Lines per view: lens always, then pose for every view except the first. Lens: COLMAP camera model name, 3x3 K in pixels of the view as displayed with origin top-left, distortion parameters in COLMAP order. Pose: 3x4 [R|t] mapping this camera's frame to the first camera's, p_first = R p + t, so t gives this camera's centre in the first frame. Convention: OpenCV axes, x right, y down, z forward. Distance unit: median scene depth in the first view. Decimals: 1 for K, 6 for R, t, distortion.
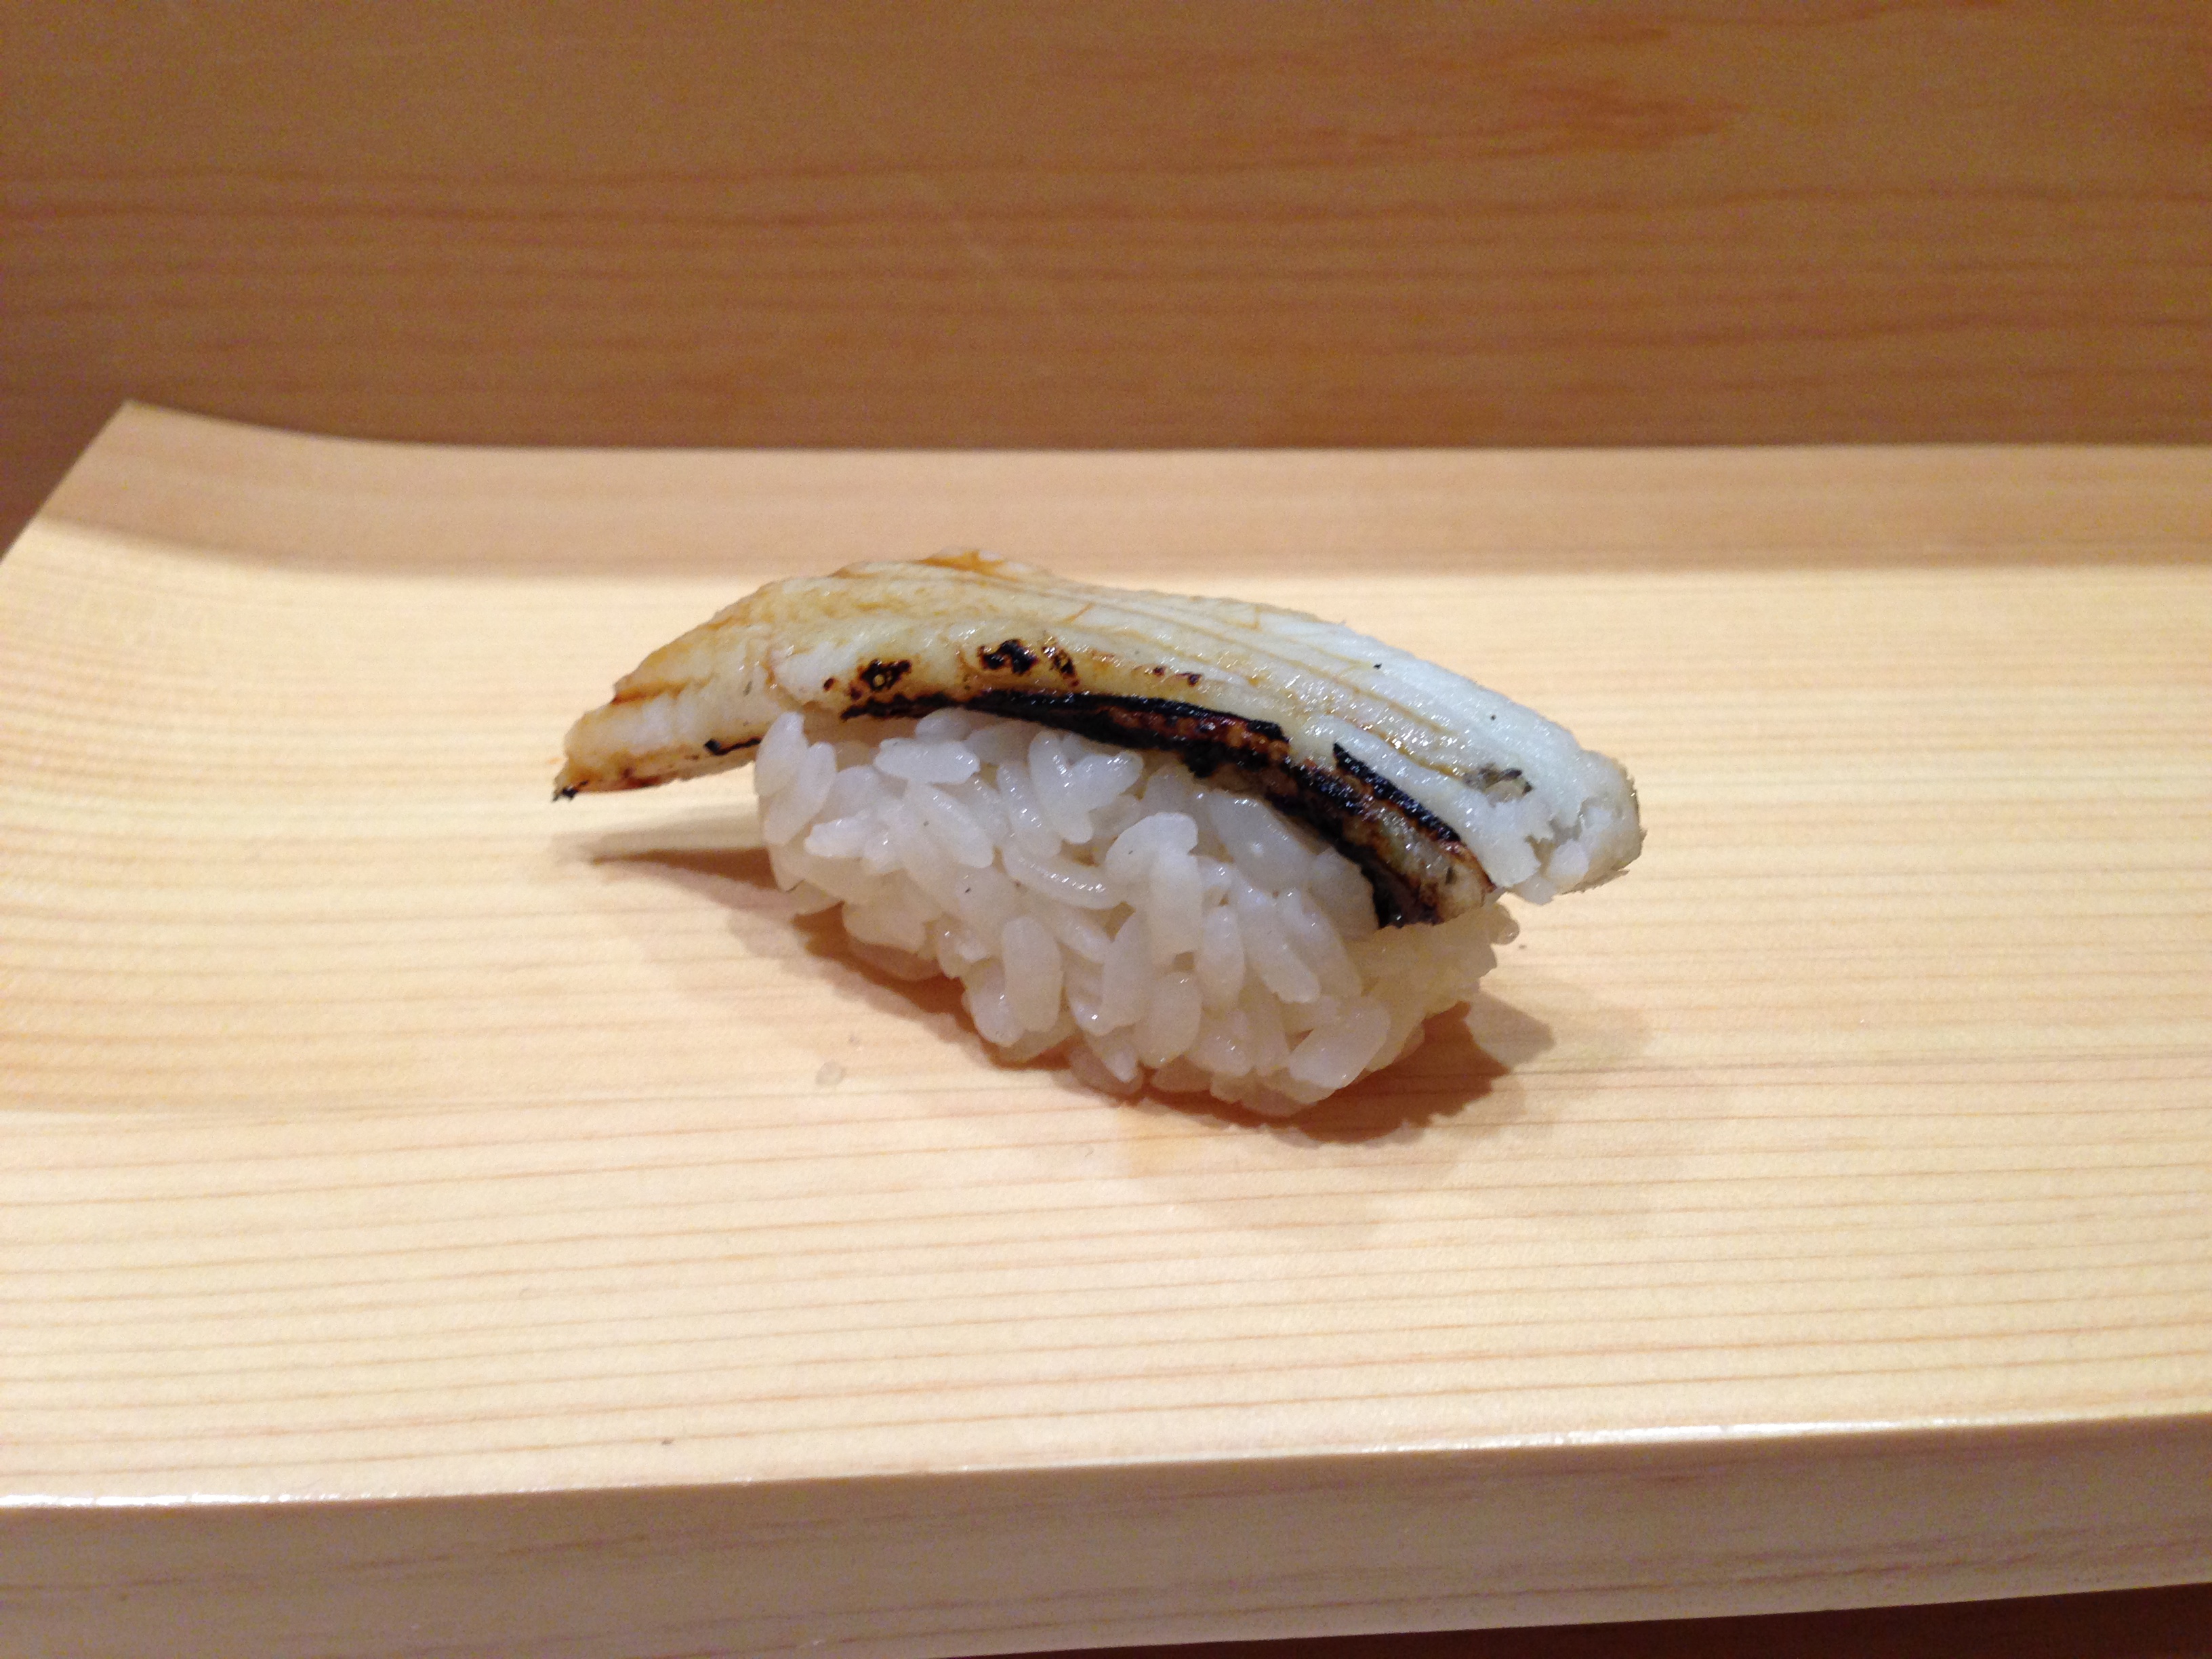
lens RADIAL K [[2164.7, 0, 1098.5], [0, 2164.7, 817.7], [0, 0, 1]] dist [0.012301, 0.000000]
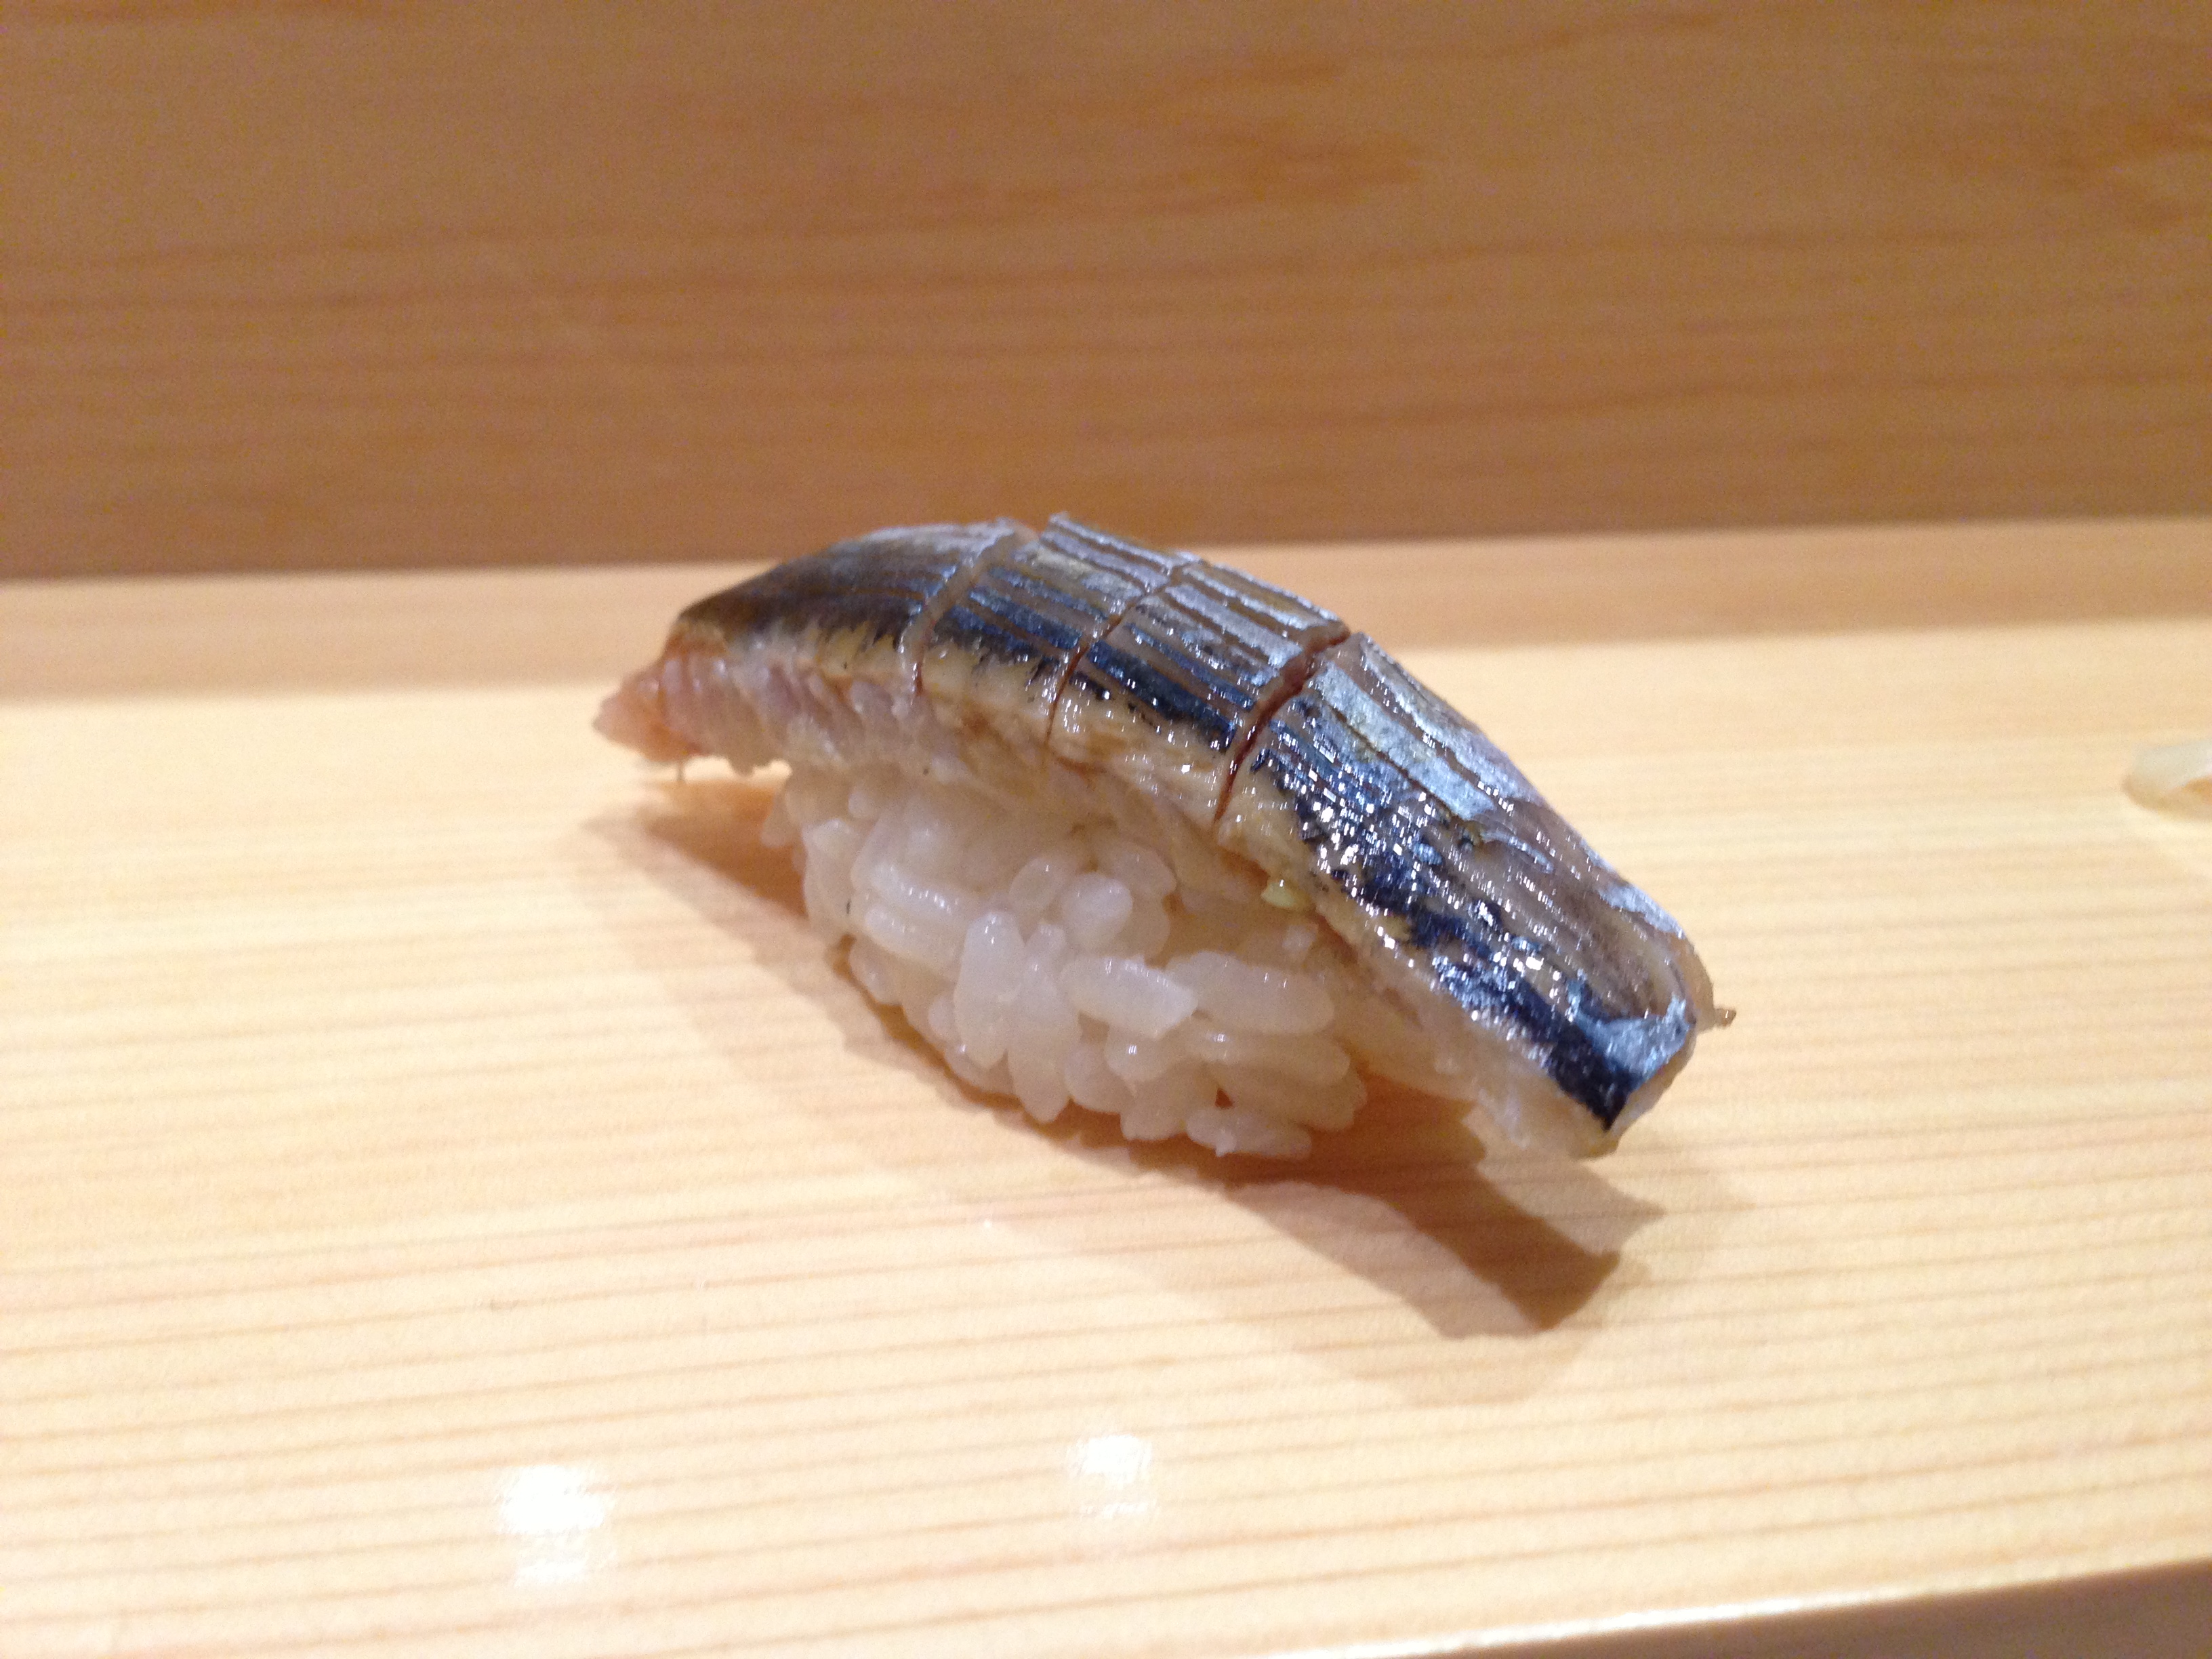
lens RADIAL K [[2164.7, 0, 1117.1], [0, 2164.7, 828.4], [0, 0, 1]] dist [0.012301, 0.000000]
pose [[0.997512, -0.044555, 0.054640, 0.174889], [0.051975, 0.988369, -0.142918, 0.112309], [-0.047637, 0.145403, 0.988225, 0.274973]]
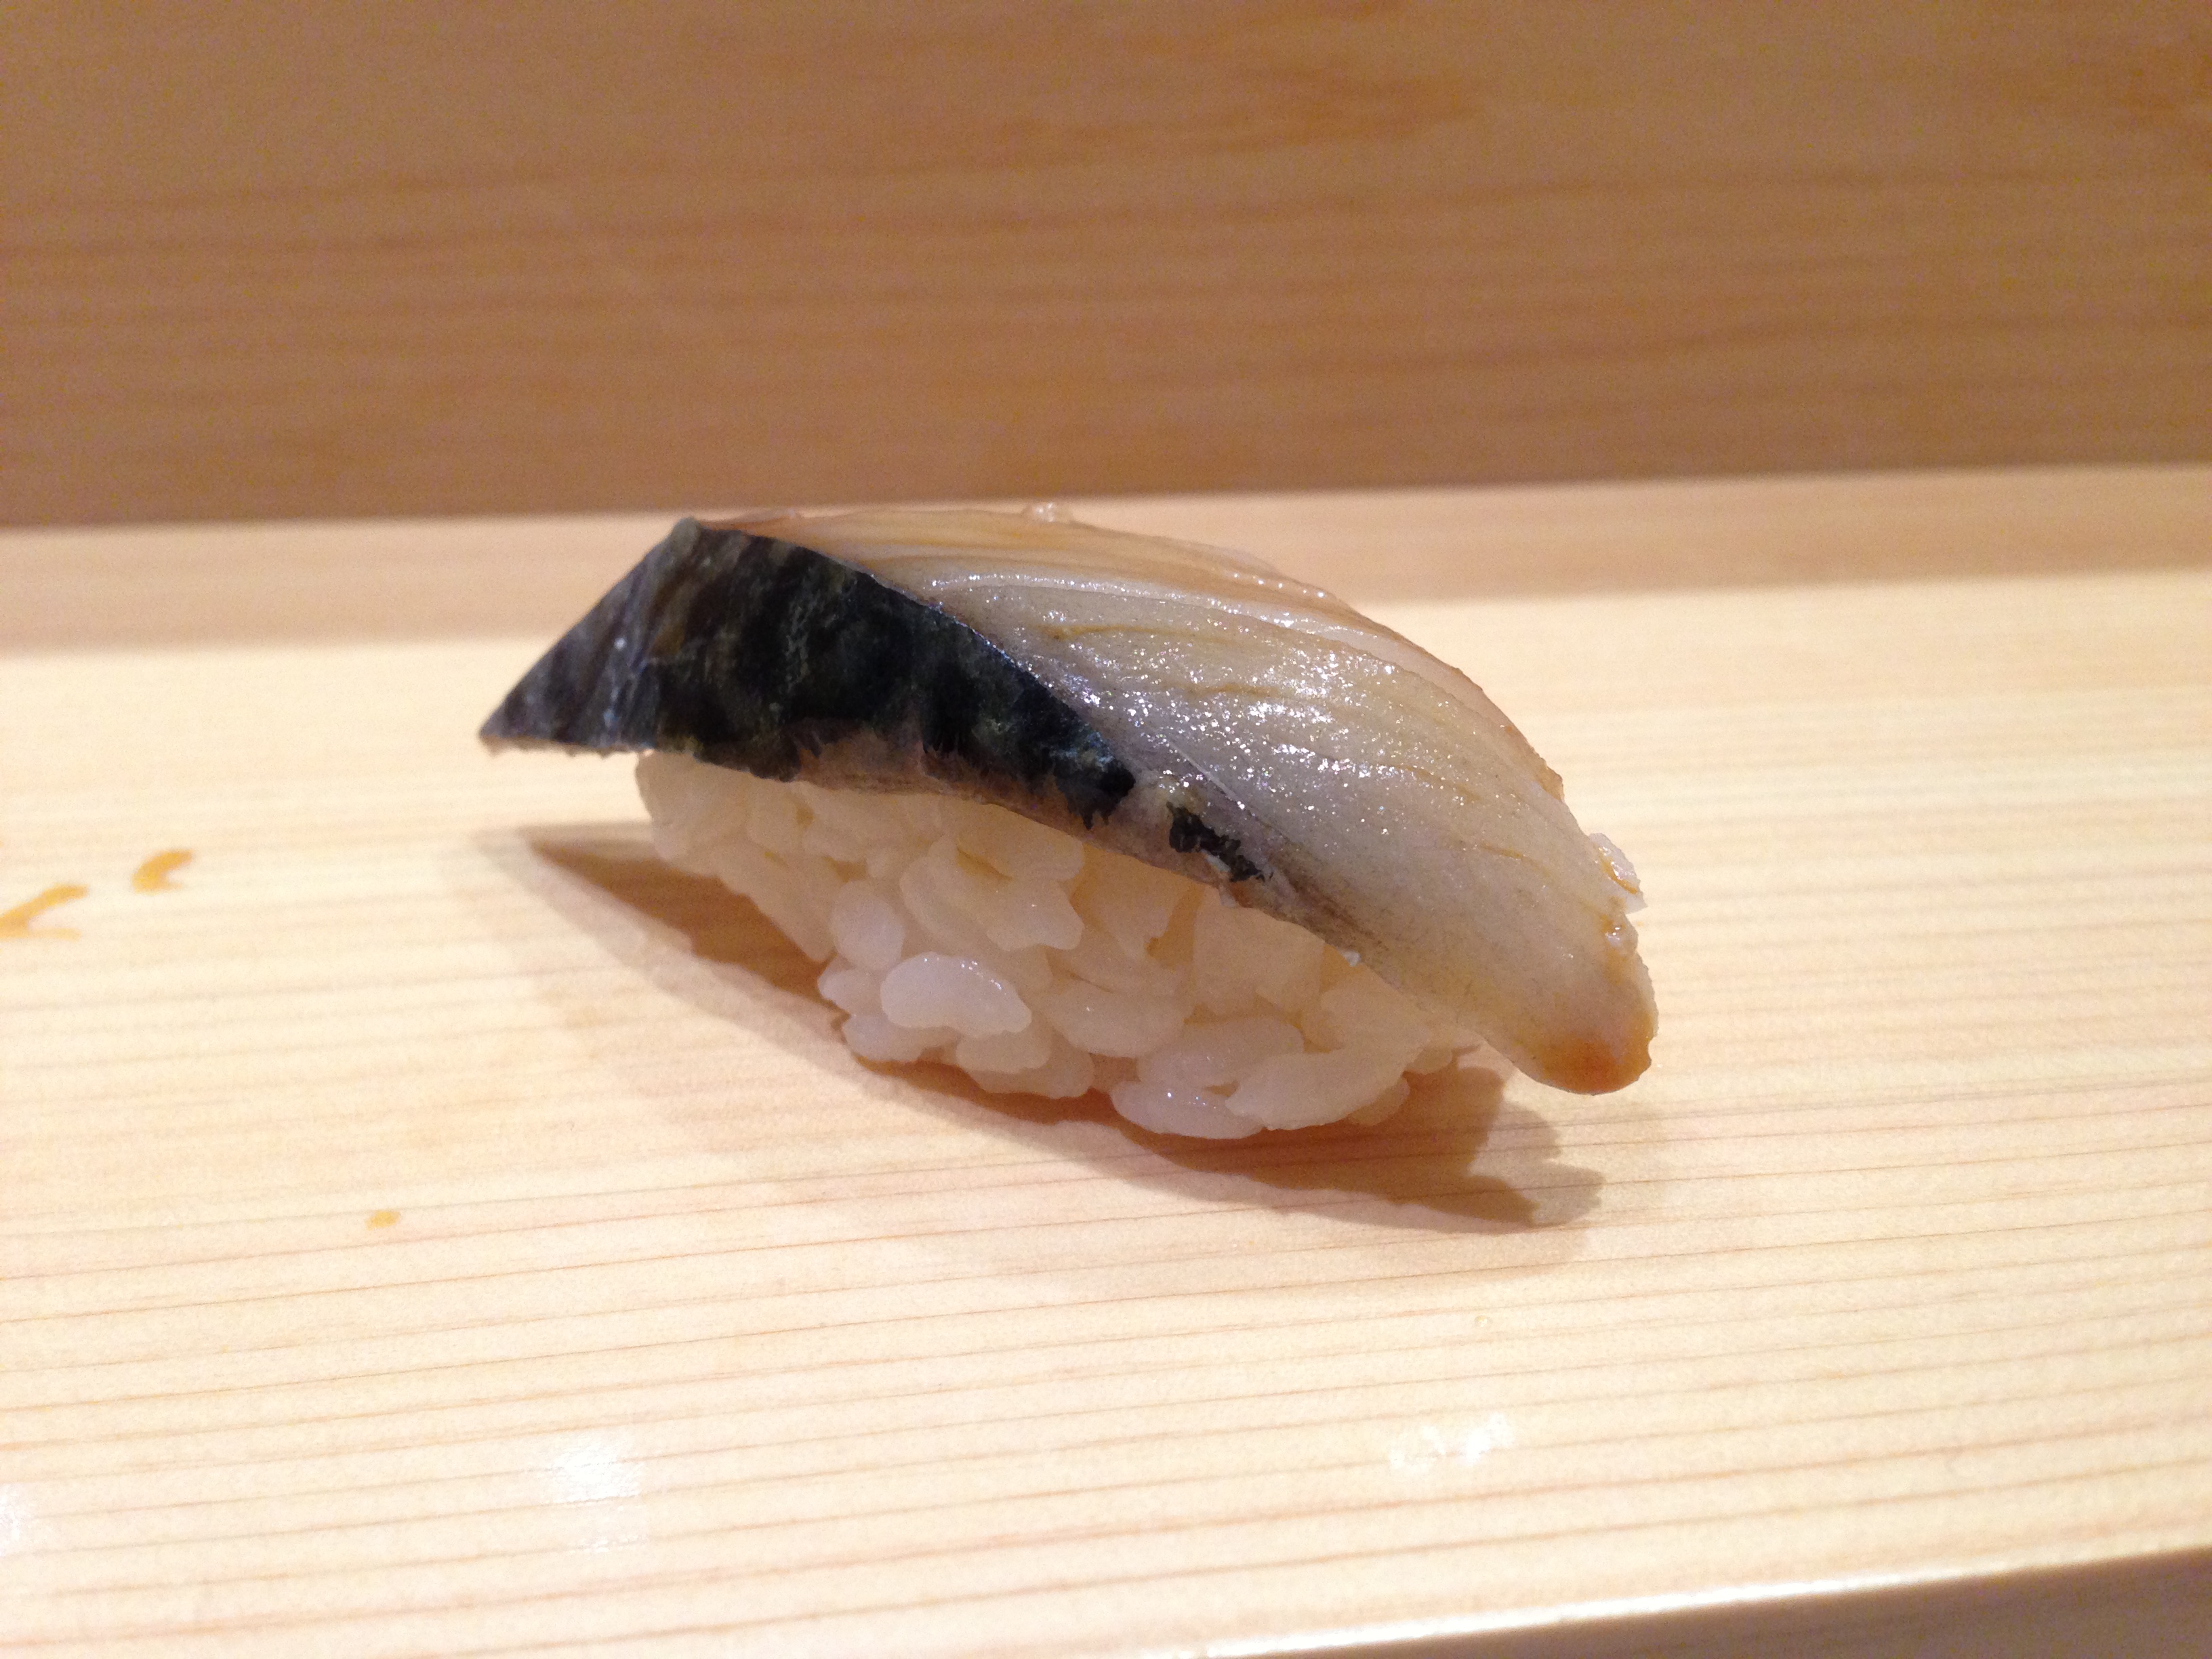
lens RADIAL K [[2164.7, 0, 1117.5], [0, 2164.7, 828.8], [0, 0, 1]] dist [0.012301, 0.000000]
pose [[0.998200, -0.044361, 0.040358, 0.157643], [0.048787, 0.992018, -0.116277, 0.103429], [-0.034878, 0.118037, 0.992397, 0.286984]]
